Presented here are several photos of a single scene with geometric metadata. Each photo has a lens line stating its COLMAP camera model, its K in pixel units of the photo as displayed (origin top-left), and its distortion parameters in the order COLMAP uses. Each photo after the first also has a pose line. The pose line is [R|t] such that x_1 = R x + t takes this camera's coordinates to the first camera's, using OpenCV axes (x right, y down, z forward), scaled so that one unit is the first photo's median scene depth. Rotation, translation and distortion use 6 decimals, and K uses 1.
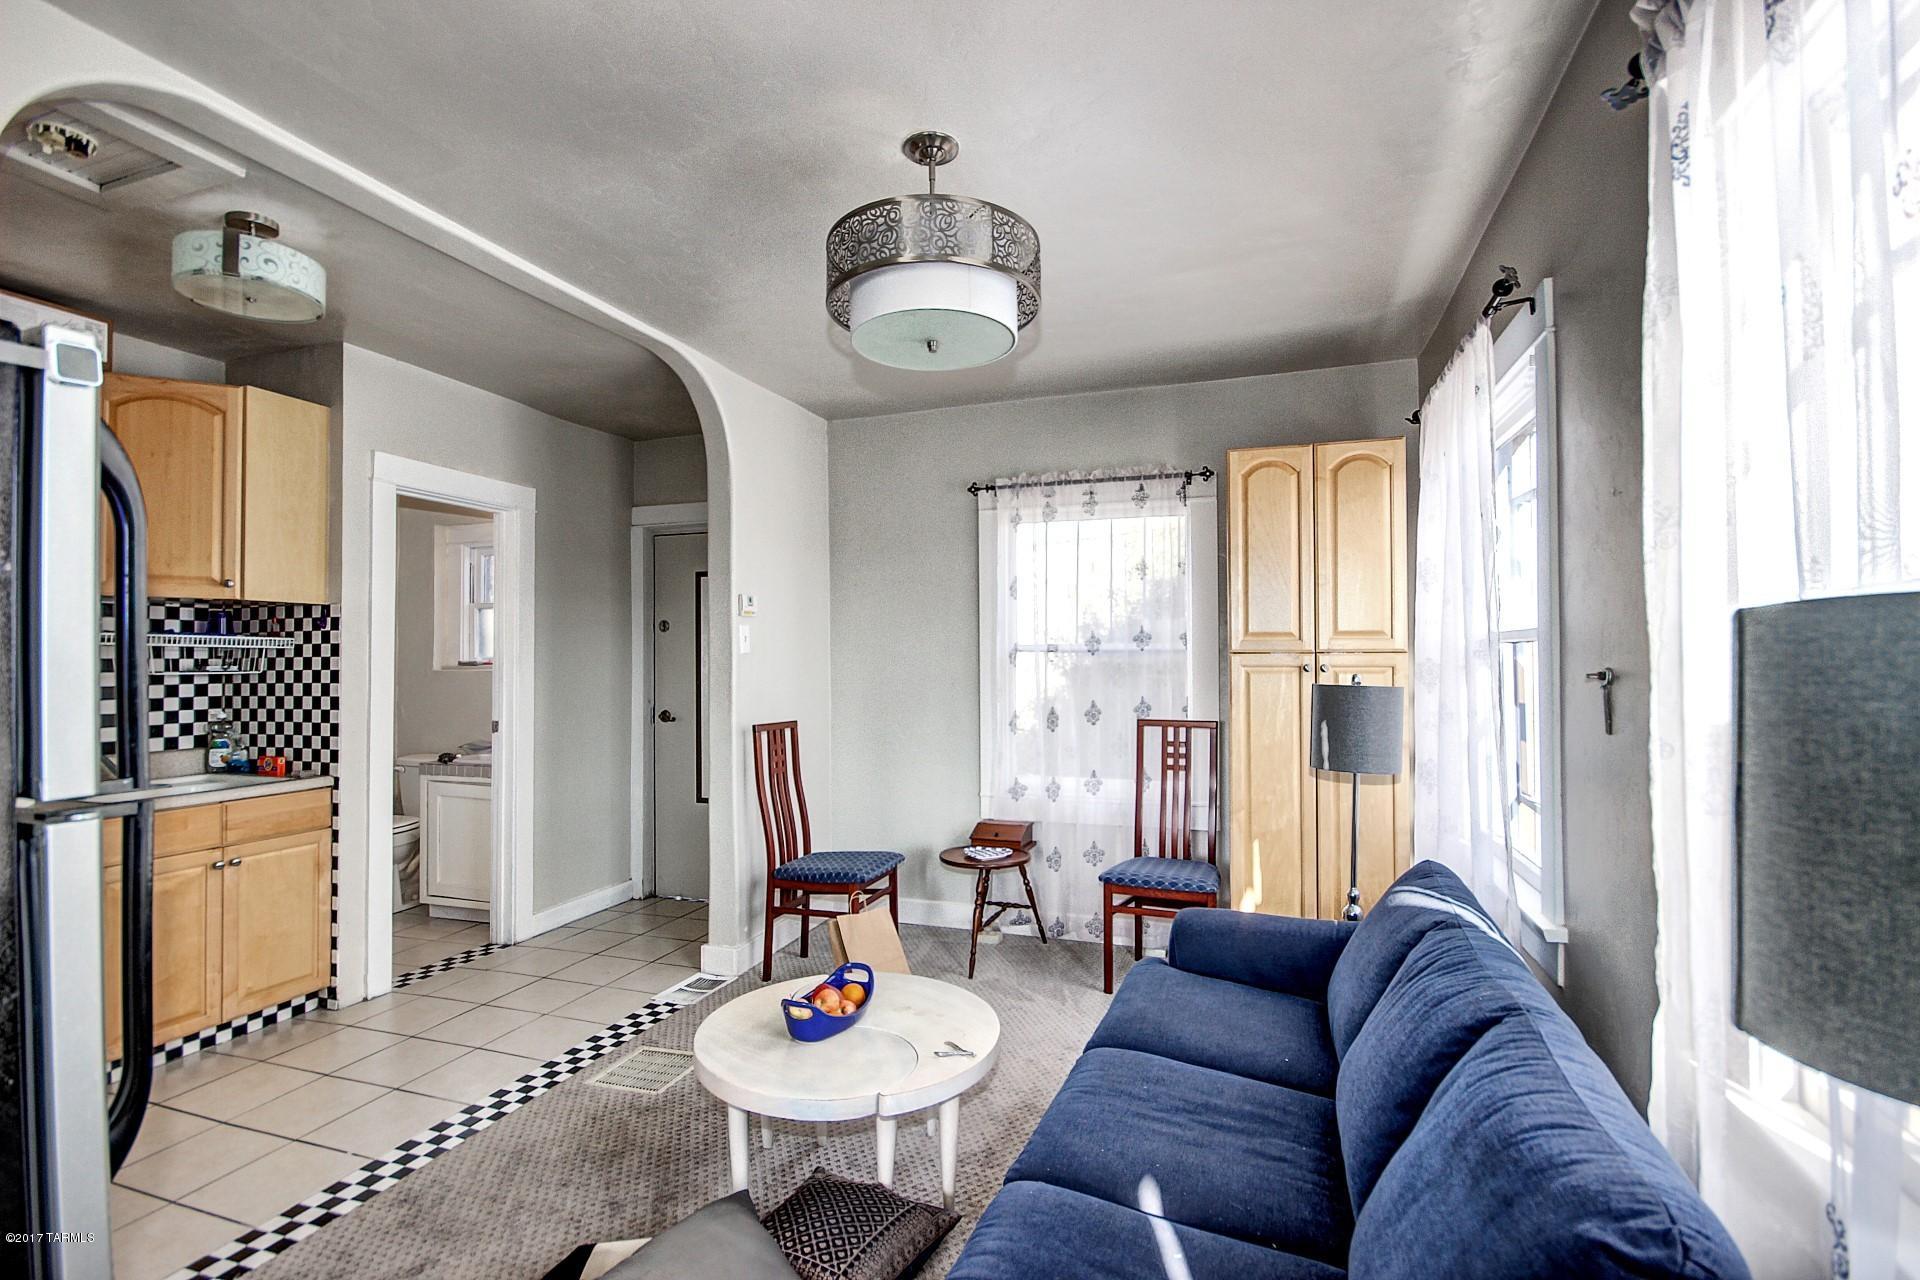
lens RADIAL K [[895.4, 0, 954.7], [0, 895.4, 647.0], [0, 0, 1]] dist [-0.003748, -0.001357]
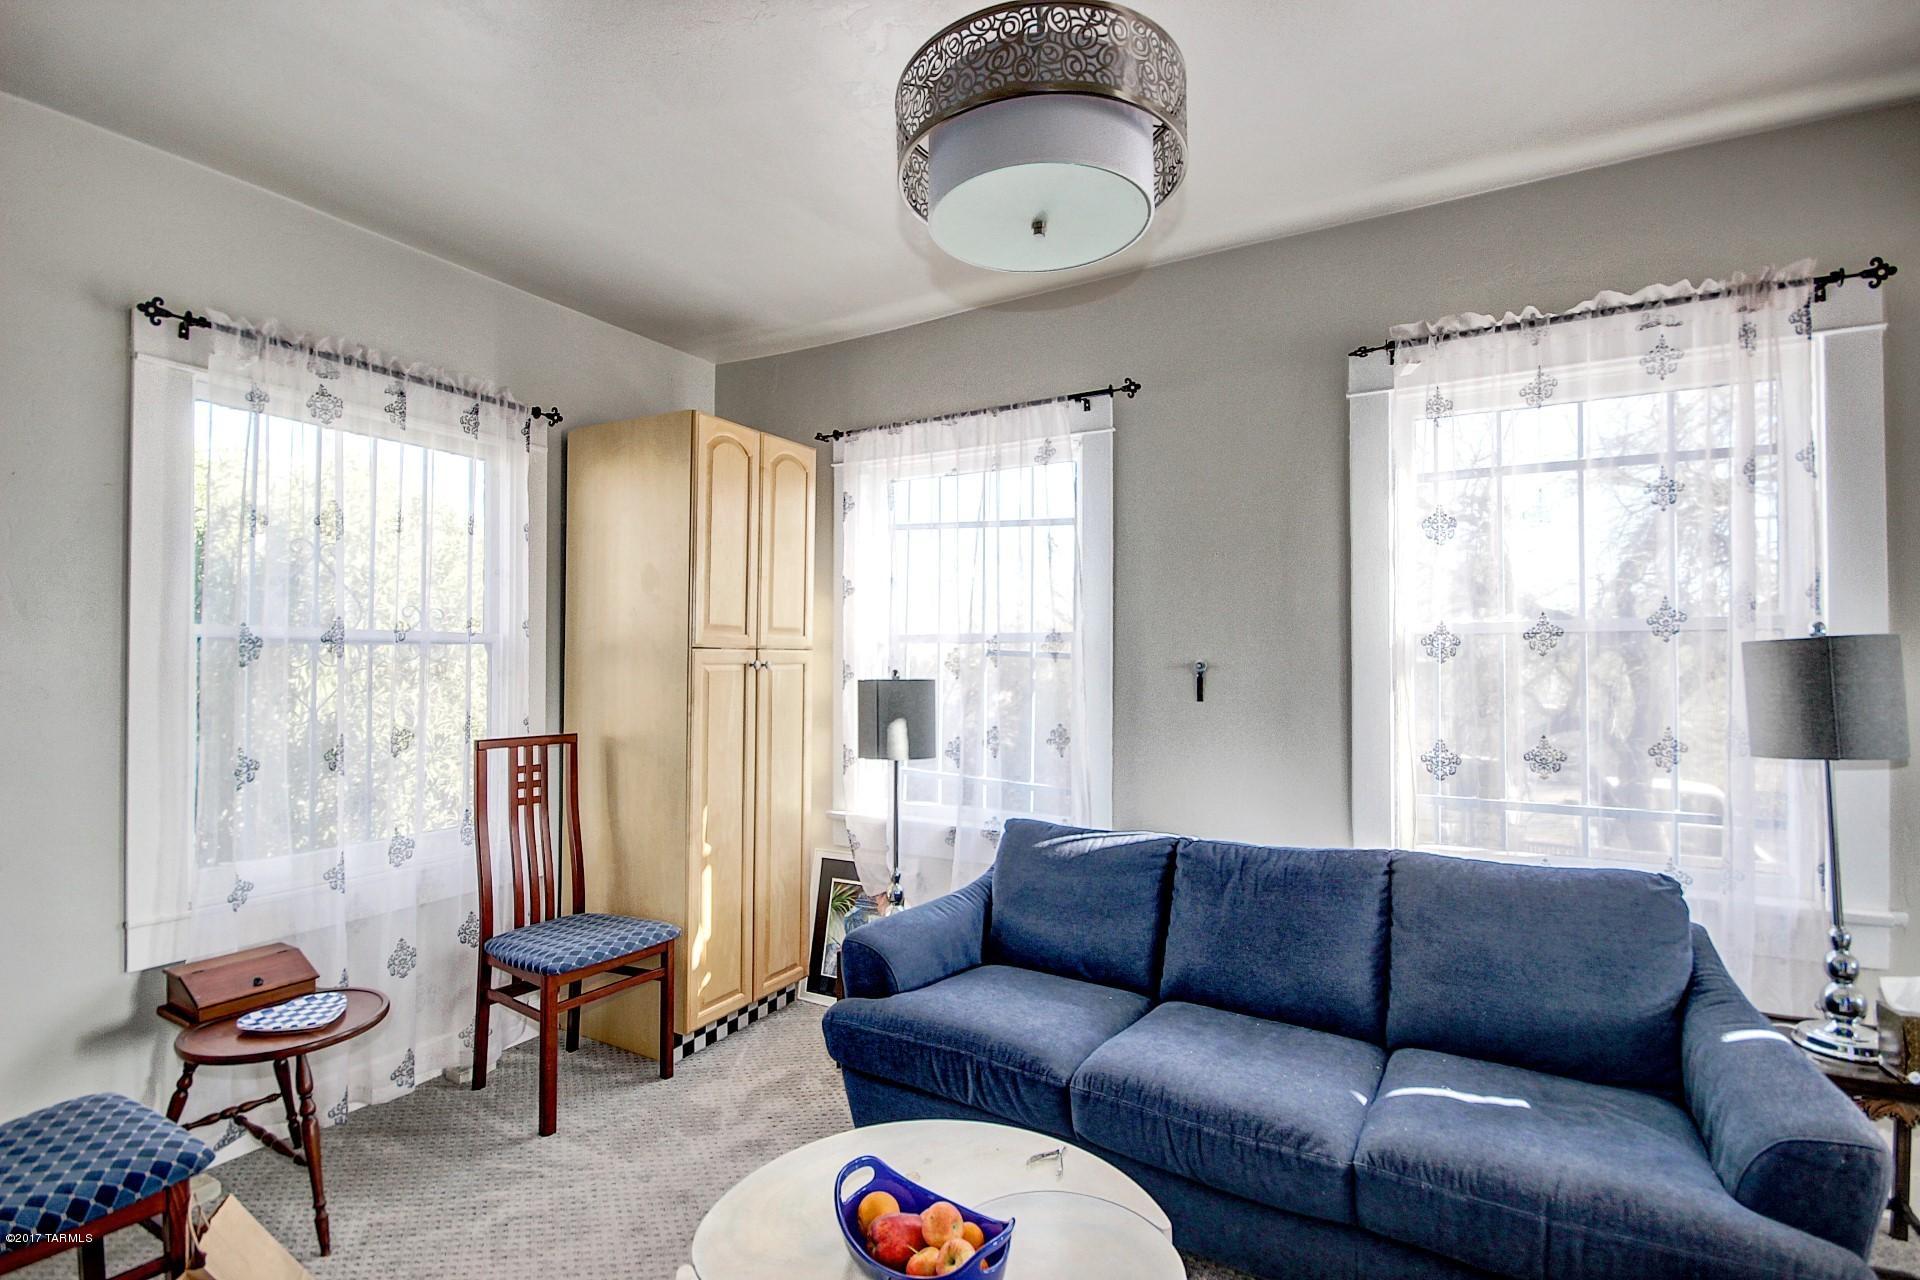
lens RADIAL K [[895.4, 0, 957.4], [0, 895.4, 642.8], [0, 0, 1]] dist [-0.003748, -0.001357]
pose [[0.185009, 0.022047, 0.982489, -0.417621], [-0.014036, 0.999706, -0.019790, 0.013438], [-0.982637, -0.010129, 0.185264, 0.511628]]
